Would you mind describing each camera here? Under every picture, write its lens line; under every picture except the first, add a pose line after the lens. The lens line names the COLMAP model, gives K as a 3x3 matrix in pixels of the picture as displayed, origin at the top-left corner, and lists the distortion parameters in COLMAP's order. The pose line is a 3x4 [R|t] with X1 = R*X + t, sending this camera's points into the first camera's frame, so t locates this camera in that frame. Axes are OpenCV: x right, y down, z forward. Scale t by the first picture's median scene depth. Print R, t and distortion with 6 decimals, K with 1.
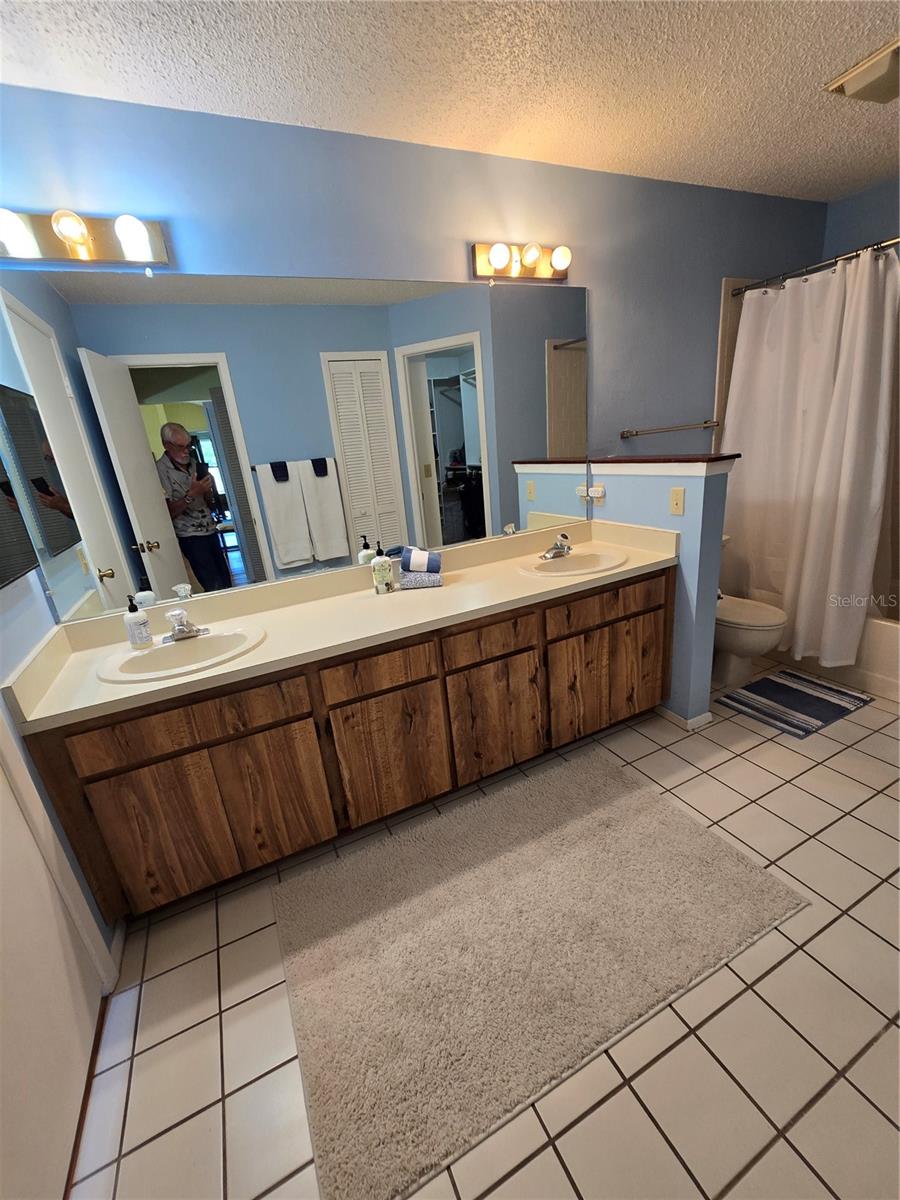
lens RADIAL K [[490.2, 0, 450.6], [0, 490.2, 599.2], [0, 0, 1]] dist [-0.007486, 0.000195]
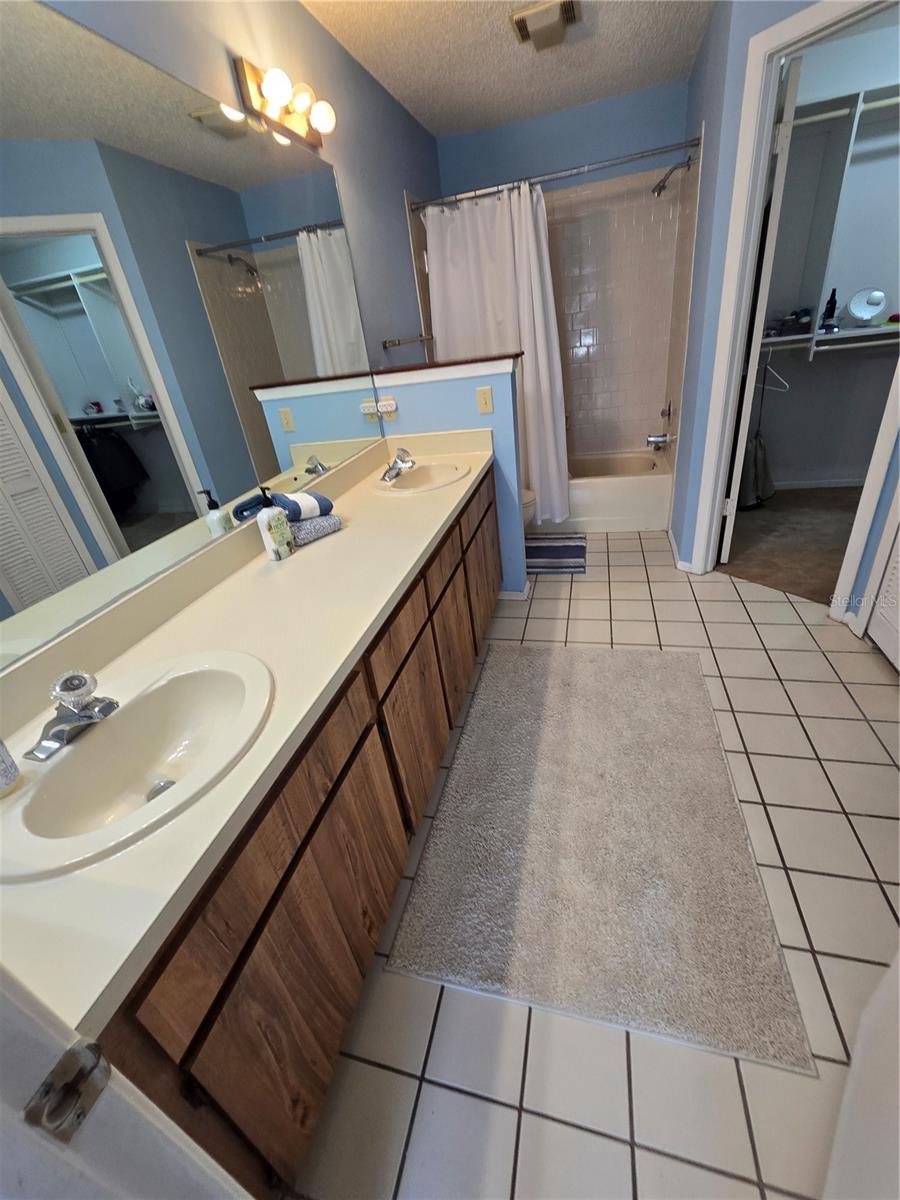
lens RADIAL K [[490.2, 0, 447.5], [0, 490.2, 594.4], [0, 0, 1]] dist [-0.007486, 0.000195]
pose [[0.663933, -0.342277, 0.664861, -0.457851], [0.288537, 0.937505, 0.194502, -0.030713], [-0.689884, 0.062701, 0.721200, 0.296766]]
